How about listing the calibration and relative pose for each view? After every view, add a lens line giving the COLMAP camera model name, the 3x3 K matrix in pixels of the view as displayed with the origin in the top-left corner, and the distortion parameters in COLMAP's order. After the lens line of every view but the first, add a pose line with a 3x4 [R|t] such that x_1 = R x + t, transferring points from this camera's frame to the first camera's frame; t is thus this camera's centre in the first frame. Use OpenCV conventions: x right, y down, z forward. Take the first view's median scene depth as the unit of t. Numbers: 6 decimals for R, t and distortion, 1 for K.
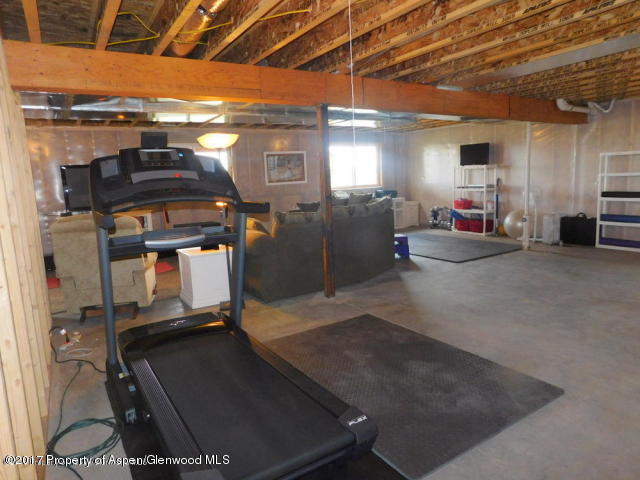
lens RADIAL K [[422.1, 0, 320.0], [0, 422.1, 240.0], [0, 0, 1]] dist [-0.071027, 0.057243]
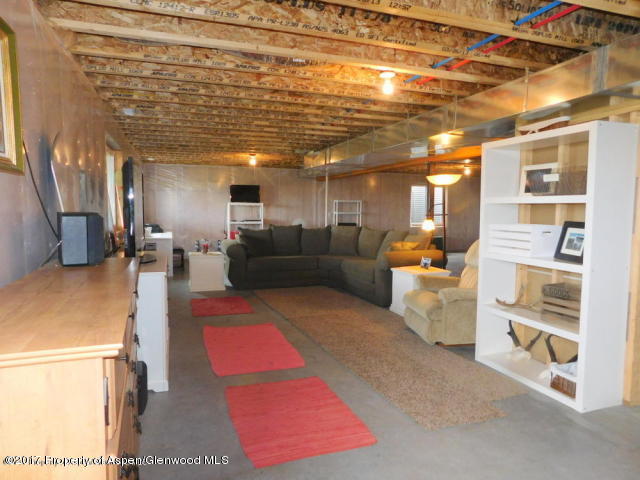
lens RADIAL K [[422.1, 0, 320.0], [0, 422.1, 240.0], [0, 0, 1]] dist [-0.071027, 0.057243]
pose [[0.225291, -0.031561, 0.973780, -0.741663], [0.125477, 0.992092, 0.003124, -0.047873], [-0.966178, 0.121483, 0.227469, 0.514828]]
